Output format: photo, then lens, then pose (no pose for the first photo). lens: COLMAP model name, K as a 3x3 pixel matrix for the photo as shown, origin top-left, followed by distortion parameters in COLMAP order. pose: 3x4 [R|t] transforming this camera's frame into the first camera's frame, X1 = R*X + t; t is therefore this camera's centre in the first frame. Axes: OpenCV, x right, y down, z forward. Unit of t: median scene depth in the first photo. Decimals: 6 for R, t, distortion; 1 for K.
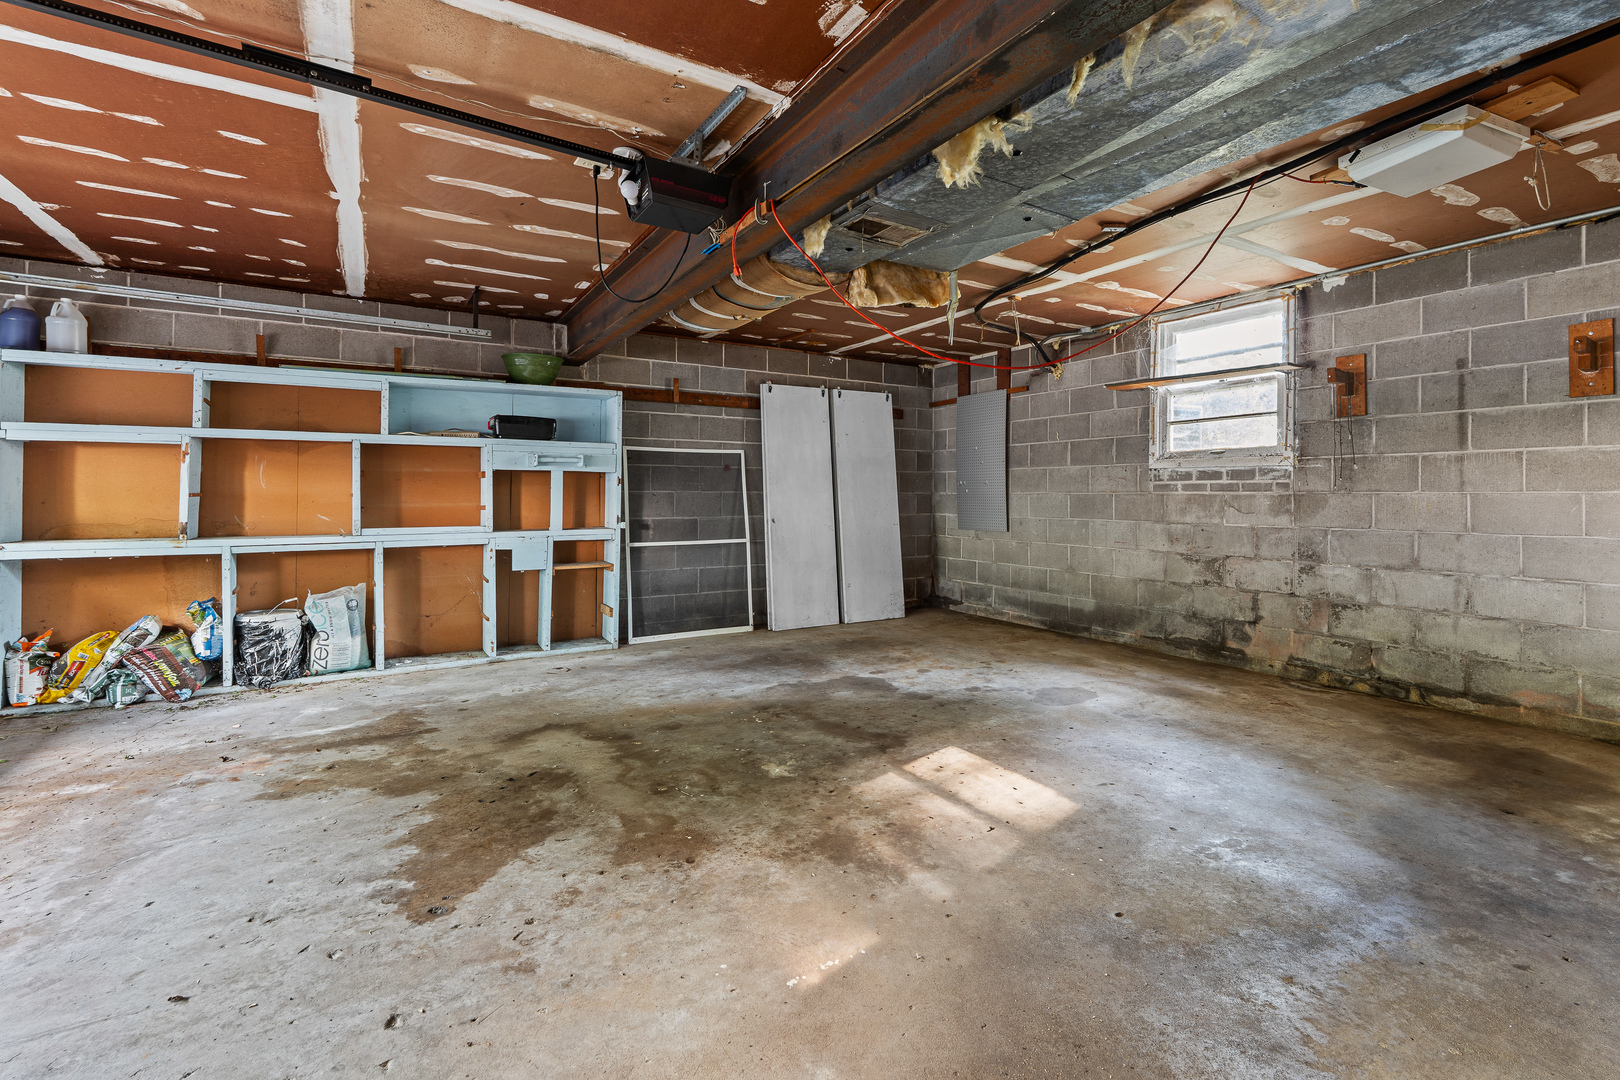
lens RADIAL K [[741.8, 0, 826.8], [0, 741.8, 494.0], [0, 0, 1]] dist [-0.007189, 0.000084]
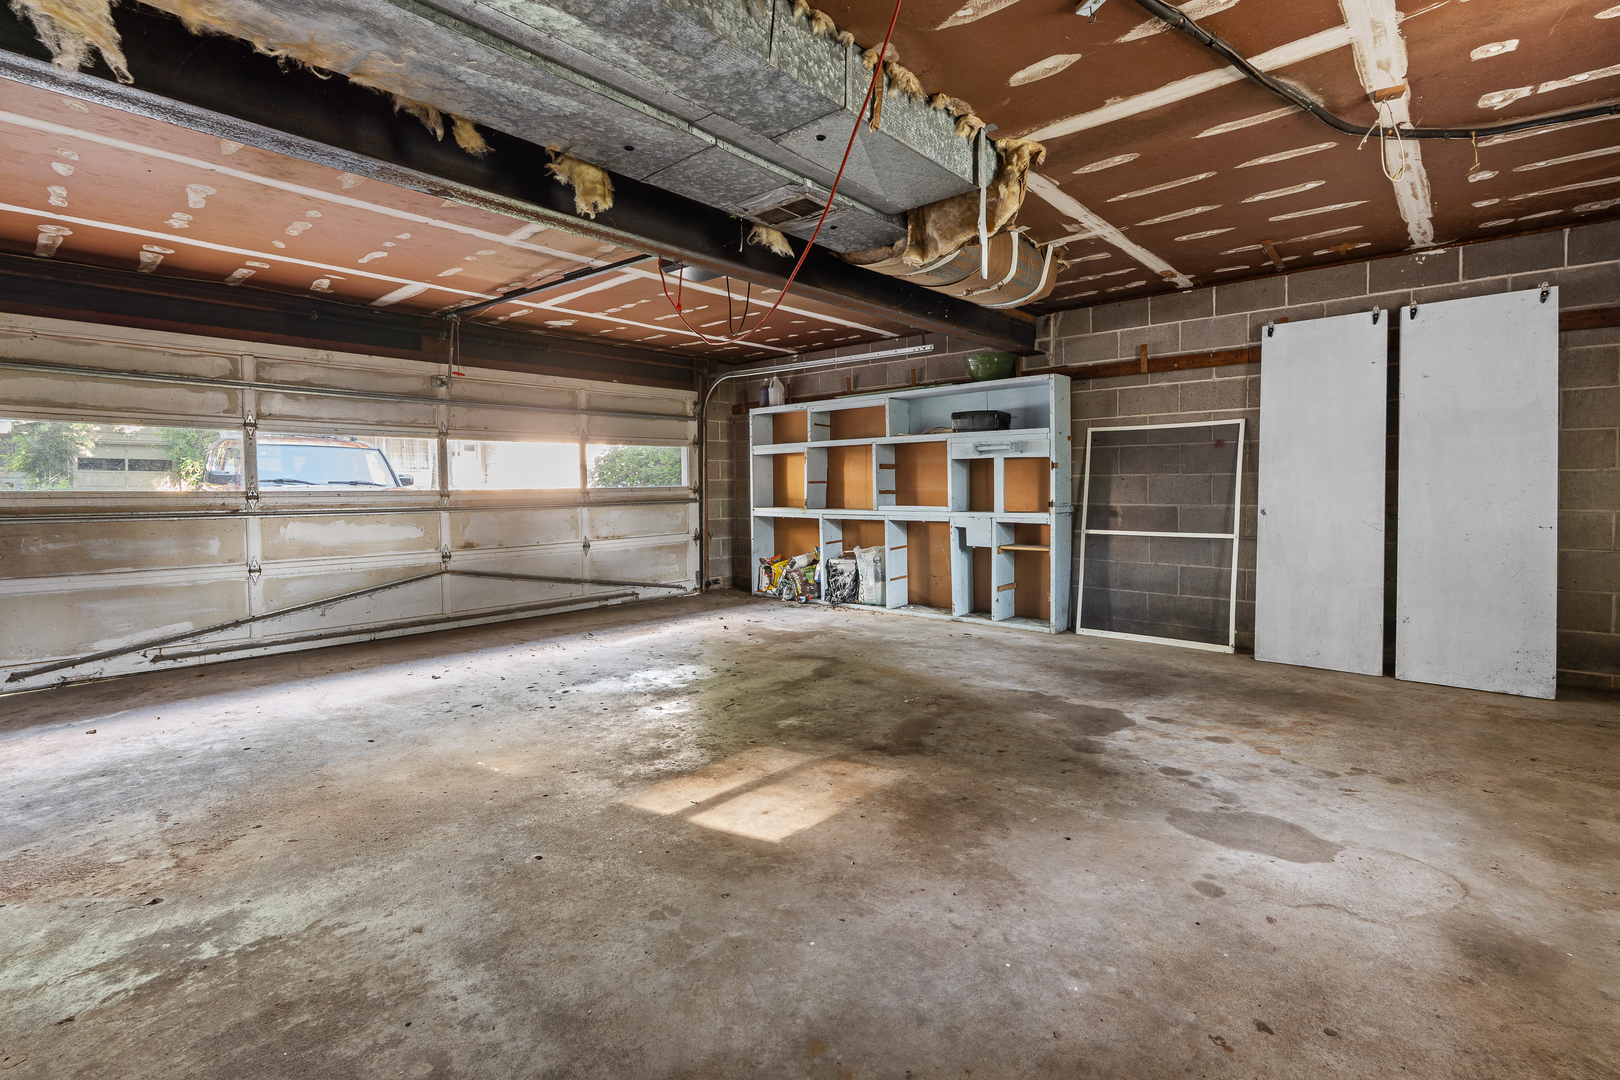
lens RADIAL K [[741.8, 0, 798.8], [0, 741.8, 509.3], [0, 0, 1]] dist [-0.007189, 0.000084]
pose [[0.270846, 0.027468, -0.962231, 0.616727], [0.007877, 0.999496, 0.030748, 0.008676], [0.962590, -0.015907, 0.270493, 0.432875]]
